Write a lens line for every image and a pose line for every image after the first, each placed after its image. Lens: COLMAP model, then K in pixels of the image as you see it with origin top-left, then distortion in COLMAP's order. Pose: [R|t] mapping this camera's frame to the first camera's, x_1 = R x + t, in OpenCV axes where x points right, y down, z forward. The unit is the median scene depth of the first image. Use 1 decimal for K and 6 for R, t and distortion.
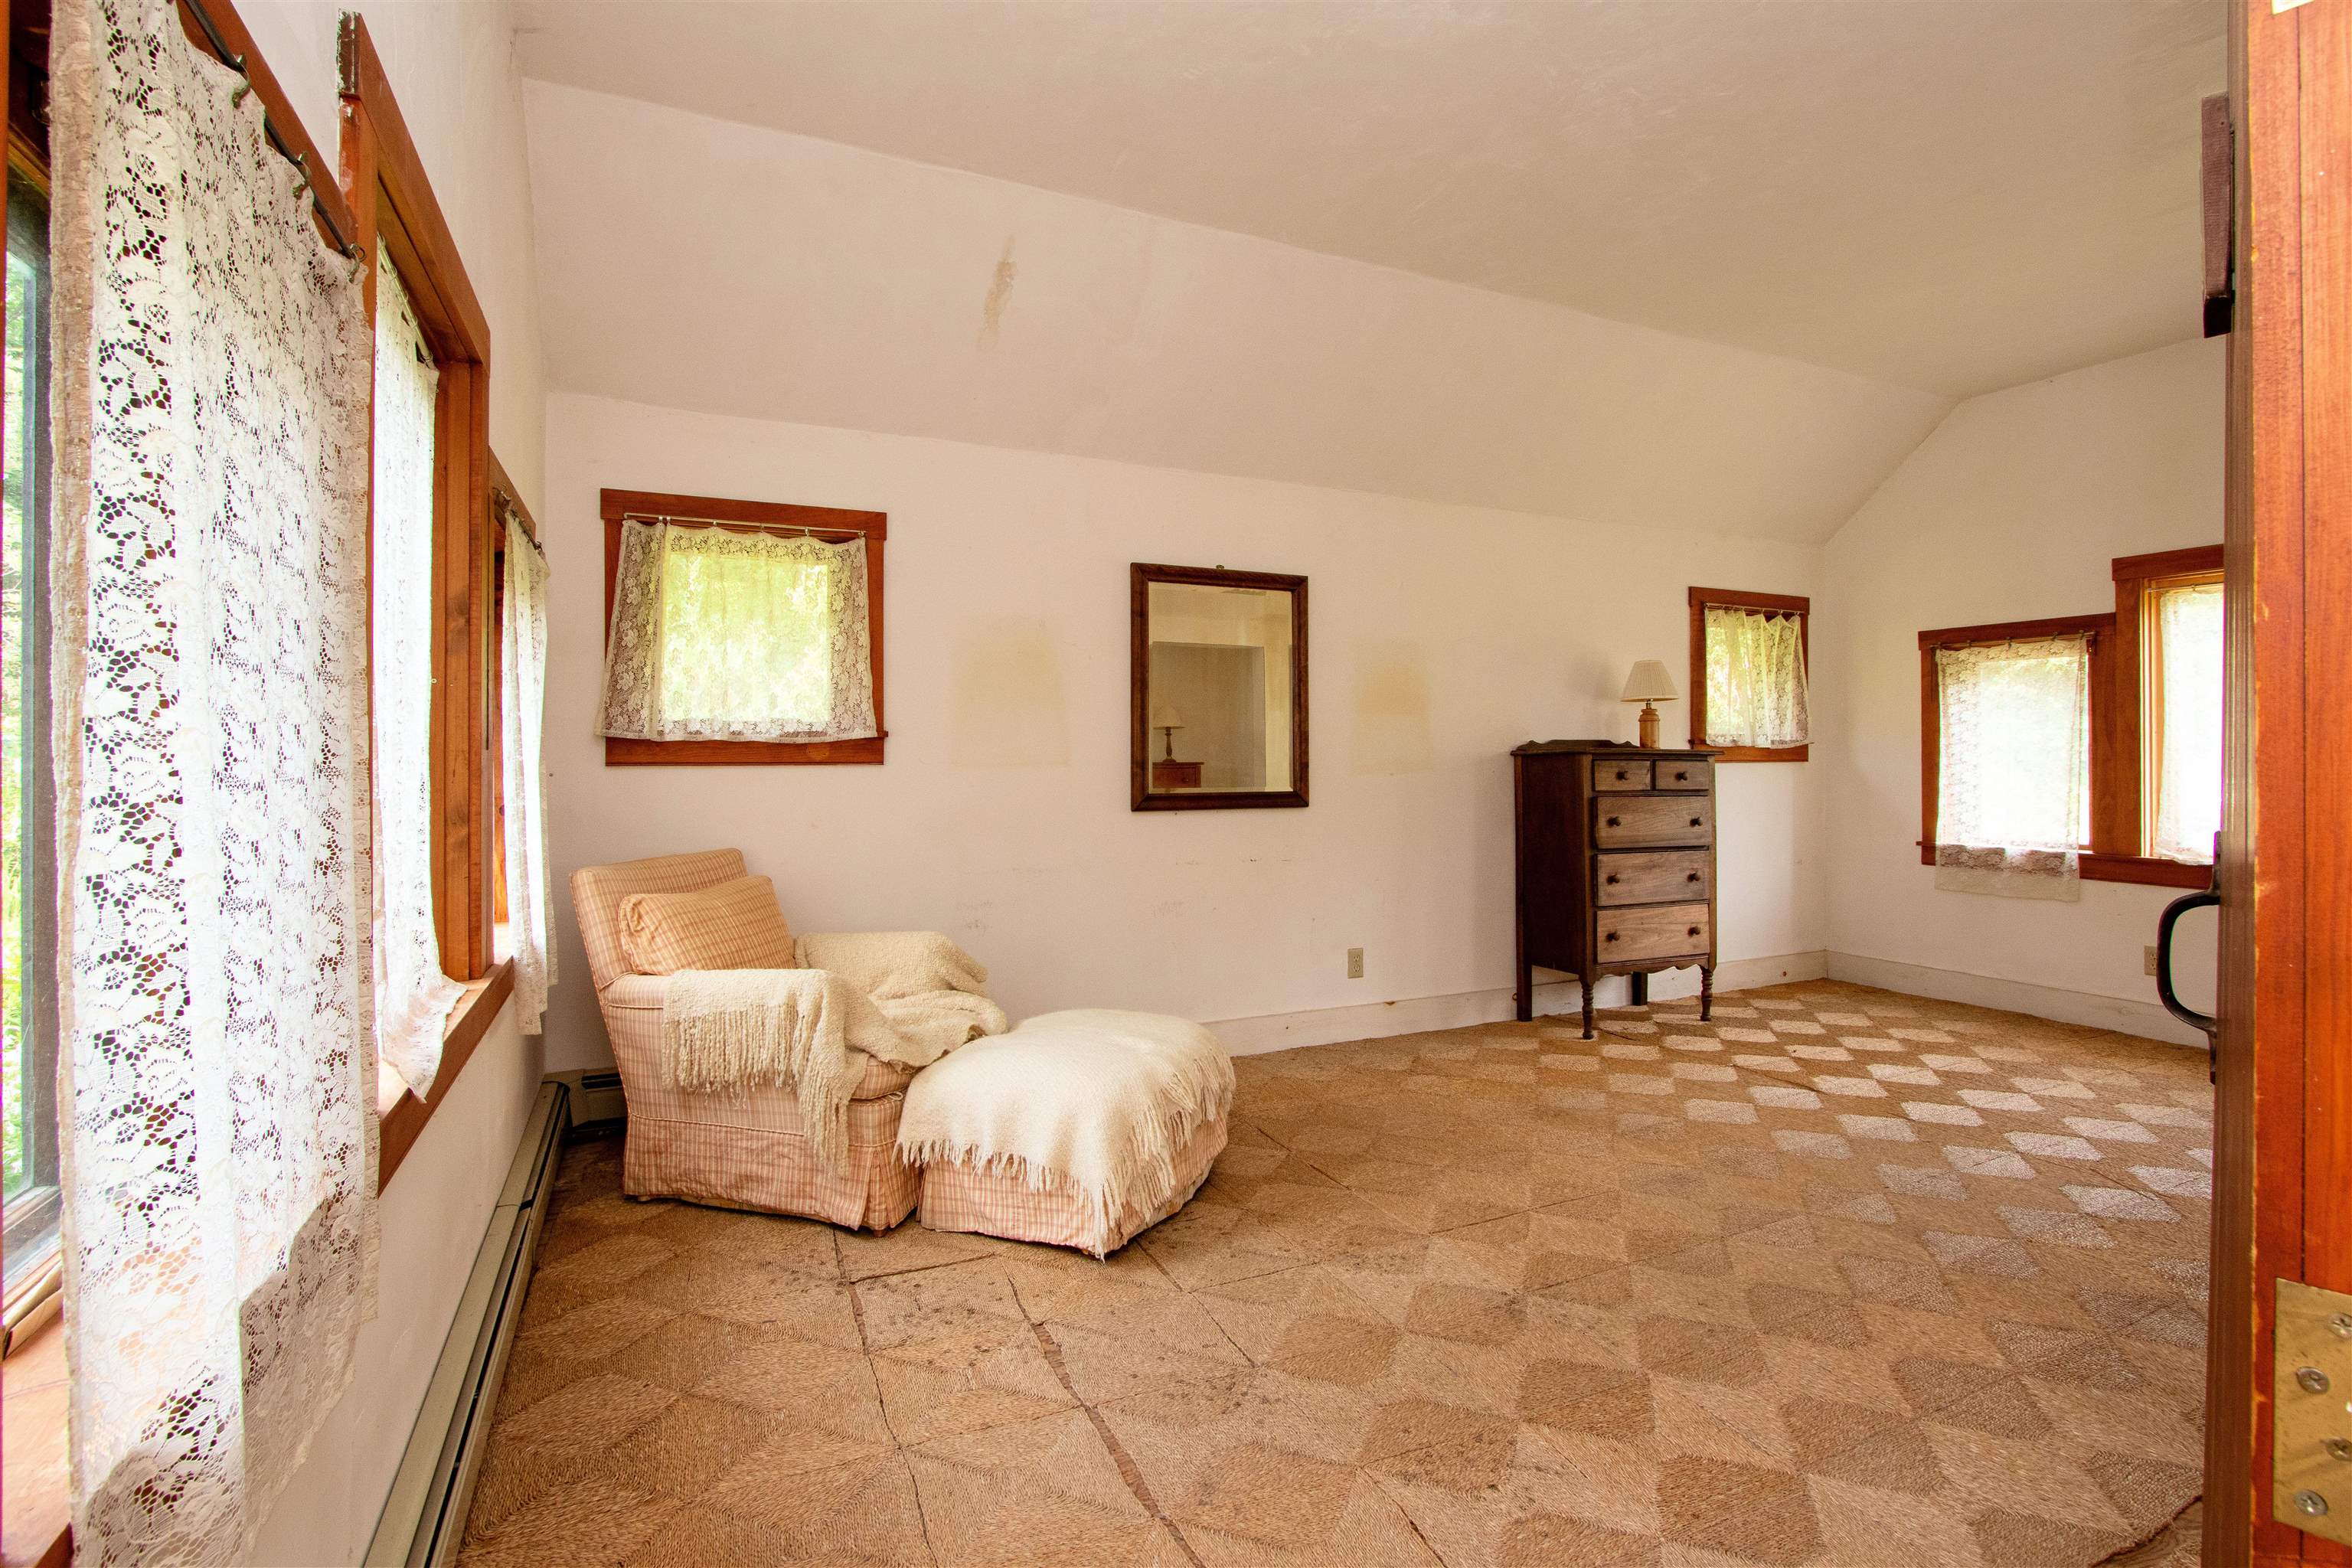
lens RADIAL K [[1095.7, 0, 1164.9], [0, 1095.7, 766.3], [0, 0, 1]] dist [-0.014167, 0.000859]
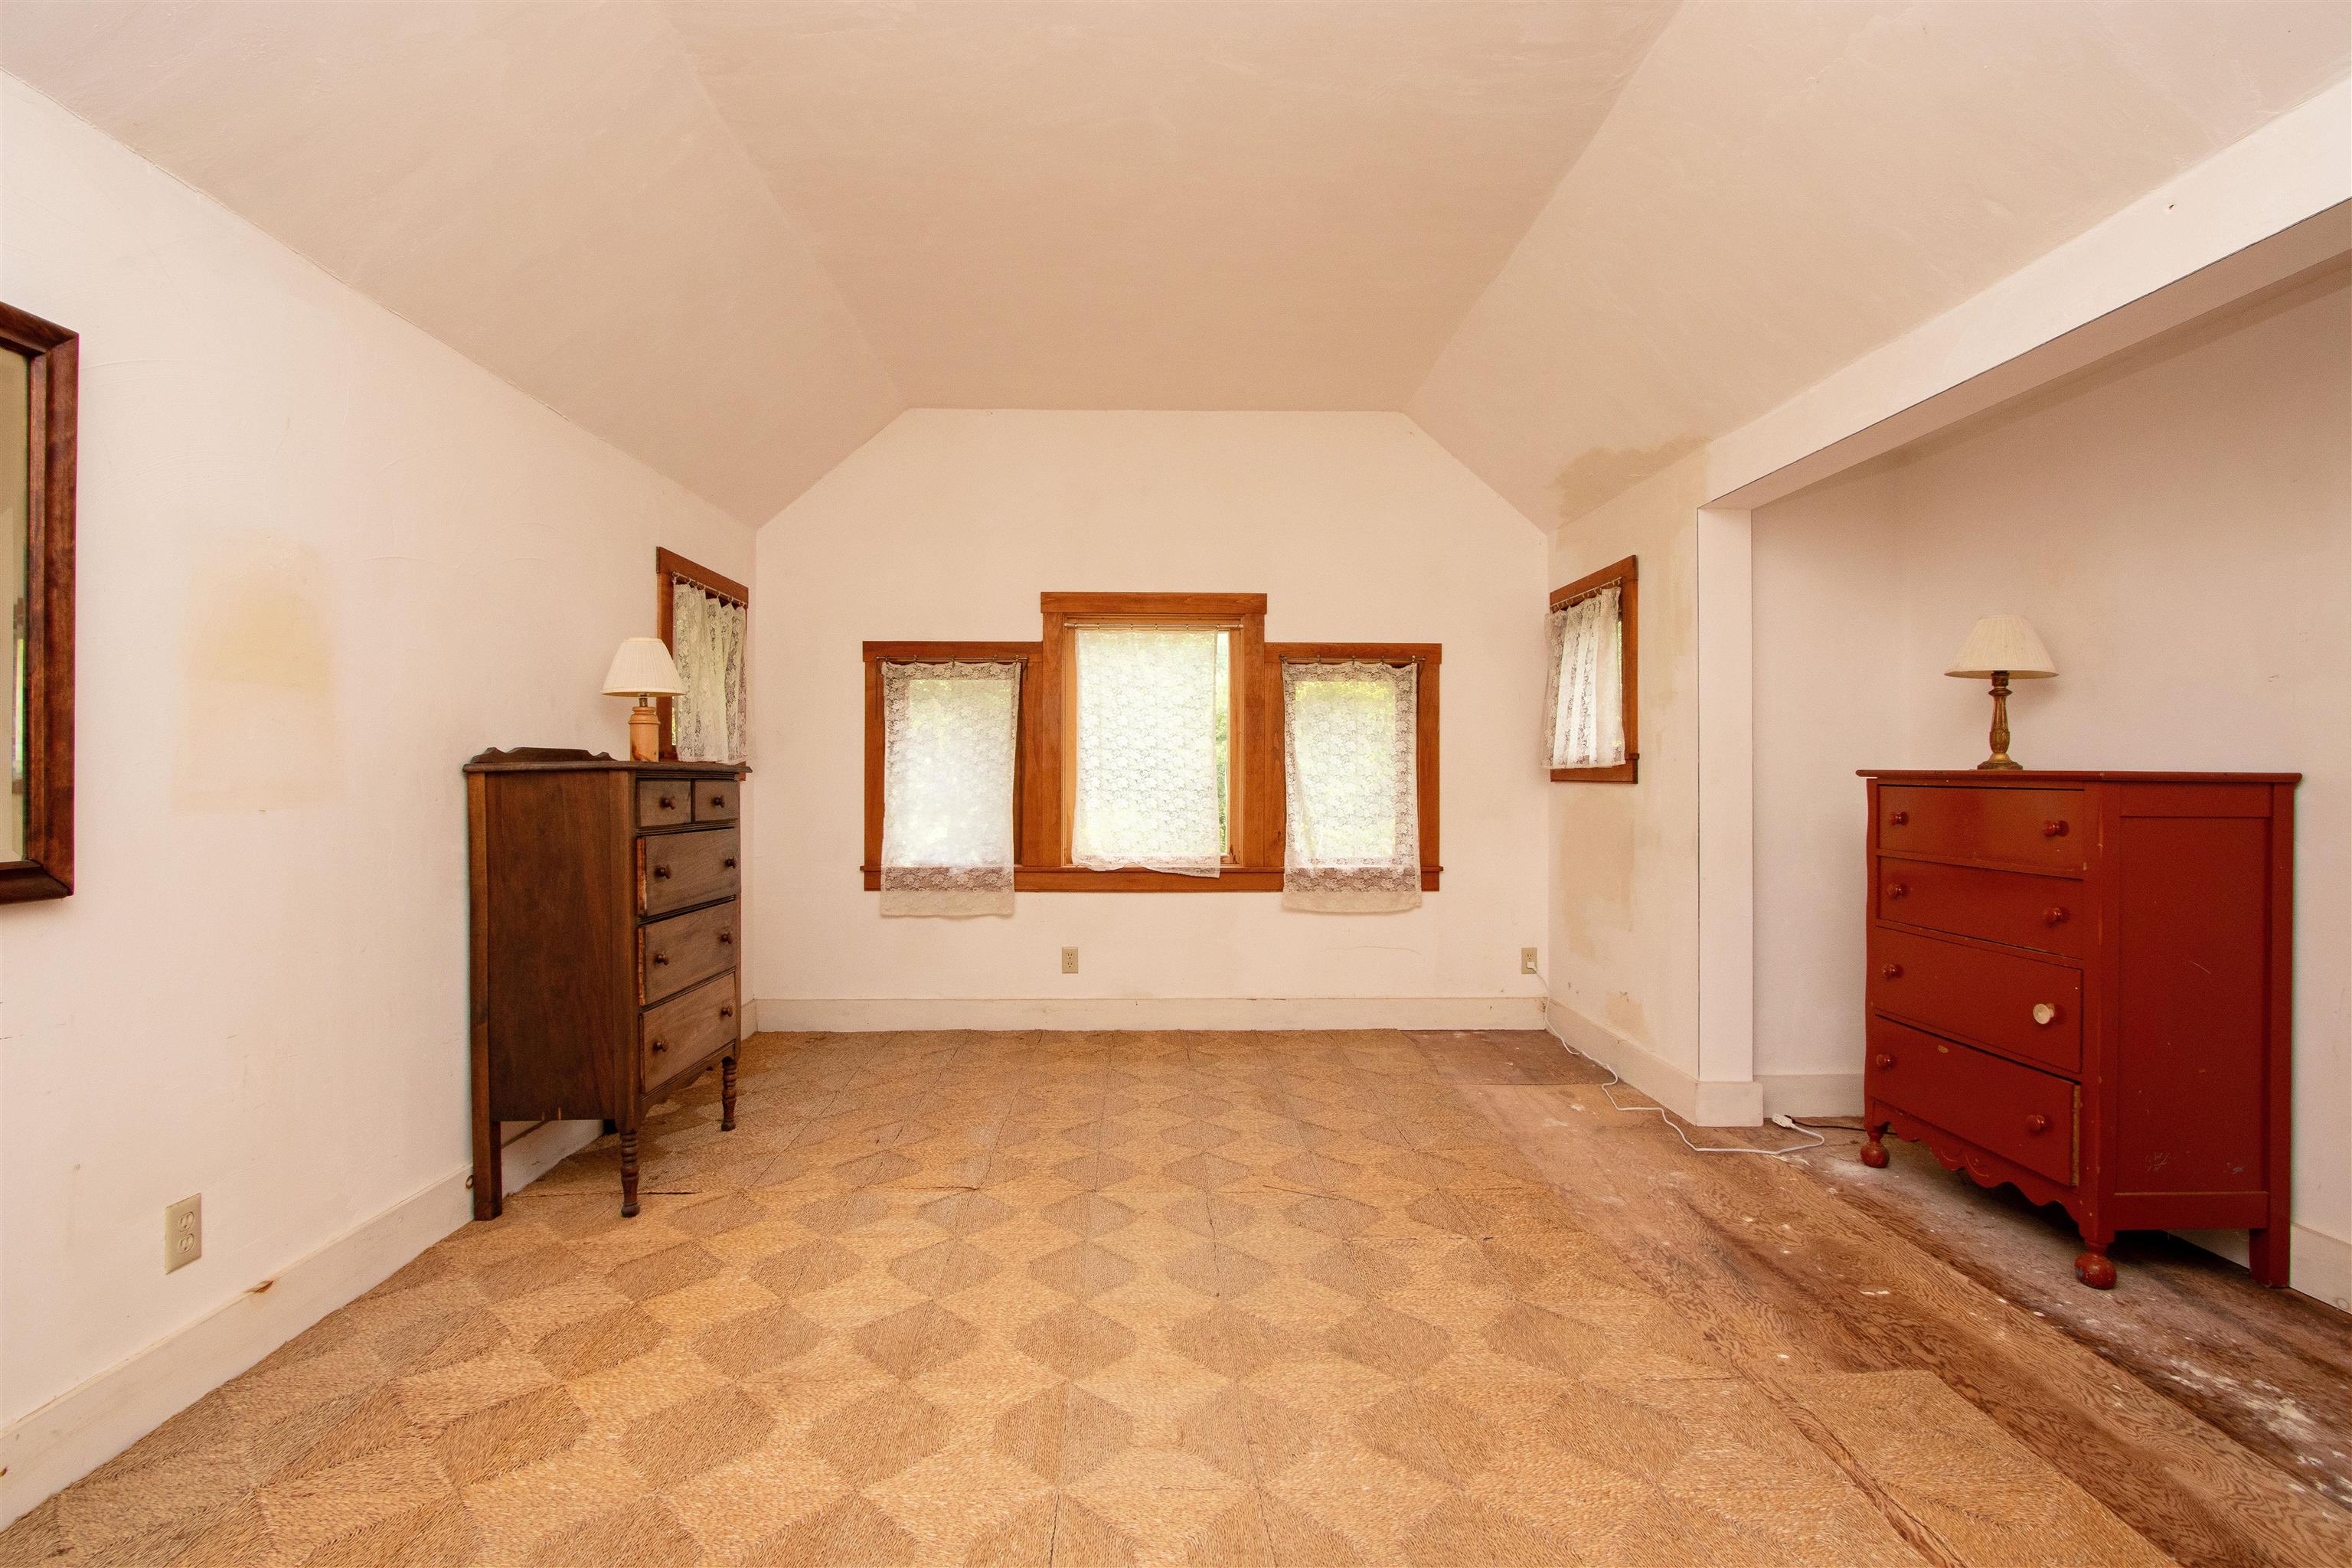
lens RADIAL K [[1095.7, 0, 1164.9], [0, 1095.7, 766.3], [0, 0, 1]] dist [-0.014167, 0.000859]
pose [[0.401213, 0.008003, 0.915950, -0.072817], [0.006652, 0.999910, -0.011651, -0.004043], [-0.915961, 0.010767, 0.401123, 0.444956]]
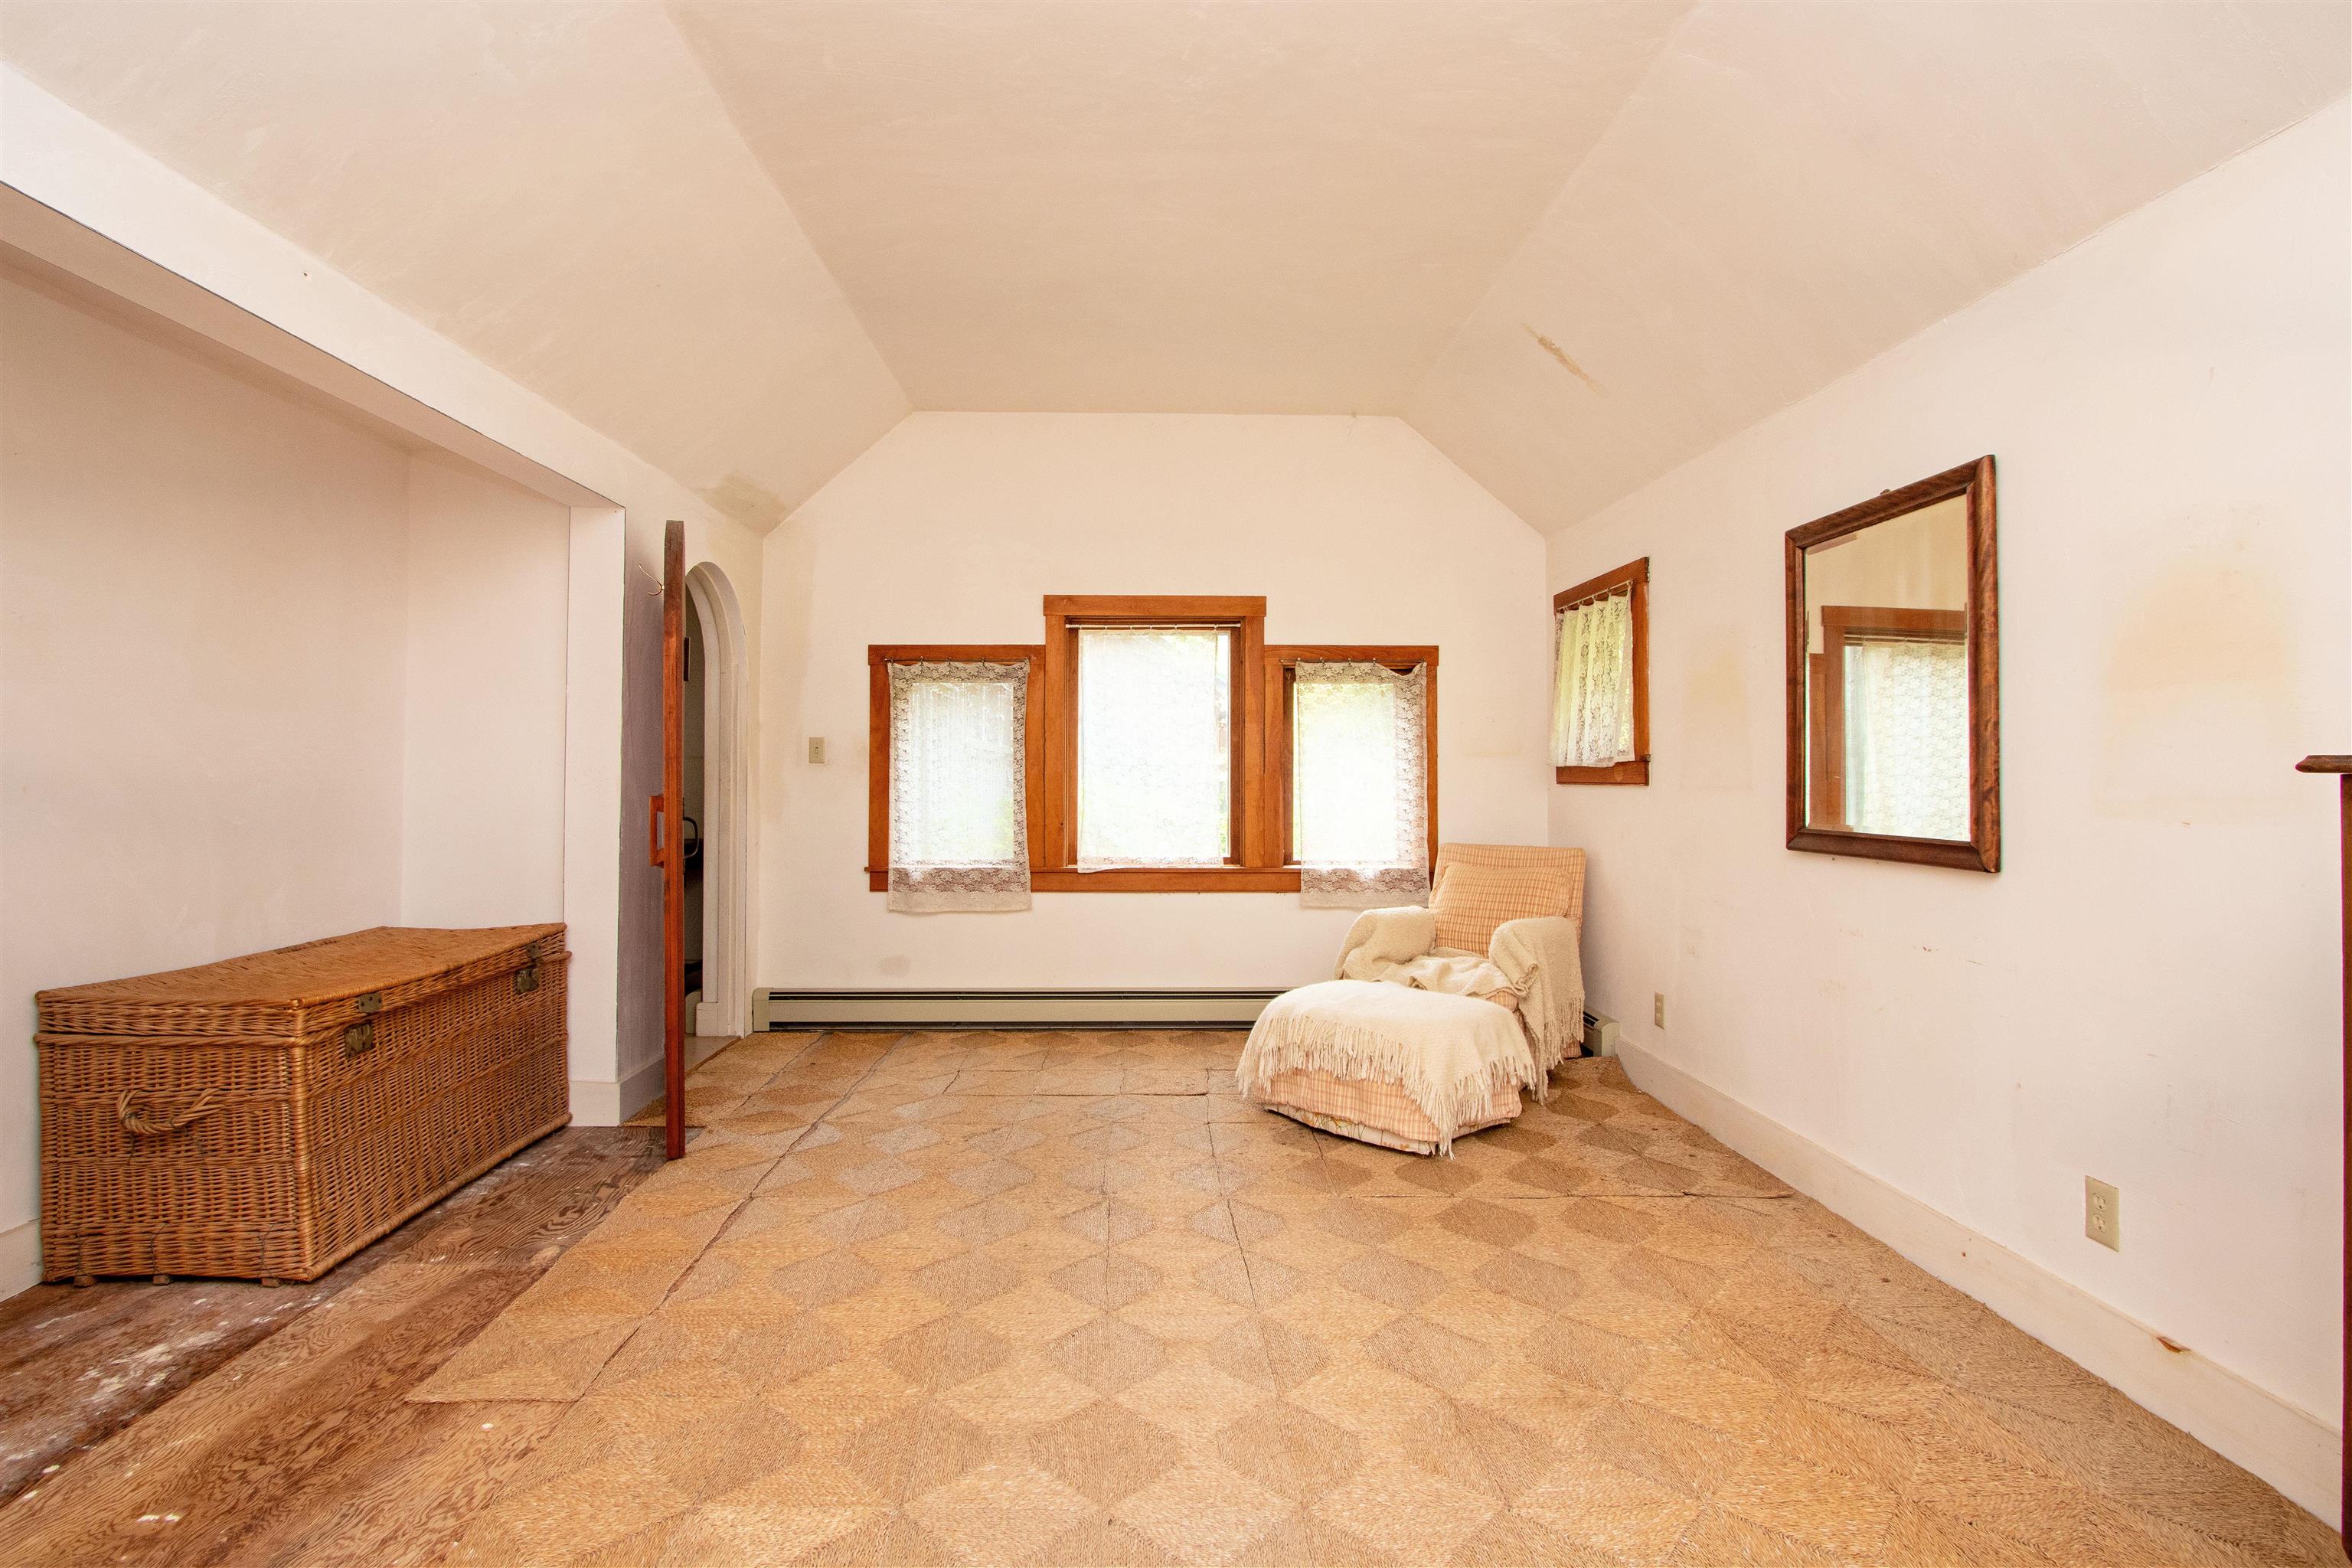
lens RADIAL K [[1095.7, 0, 1164.9], [0, 1095.7, 766.3], [0, 0, 1]] dist [-0.014167, 0.000859]
pose [[-0.392181, -0.008460, -0.919849, 0.762555], [-0.013137, 0.999907, -0.003595, -0.008436], [0.919794, 0.010674, -0.392256, 0.796980]]
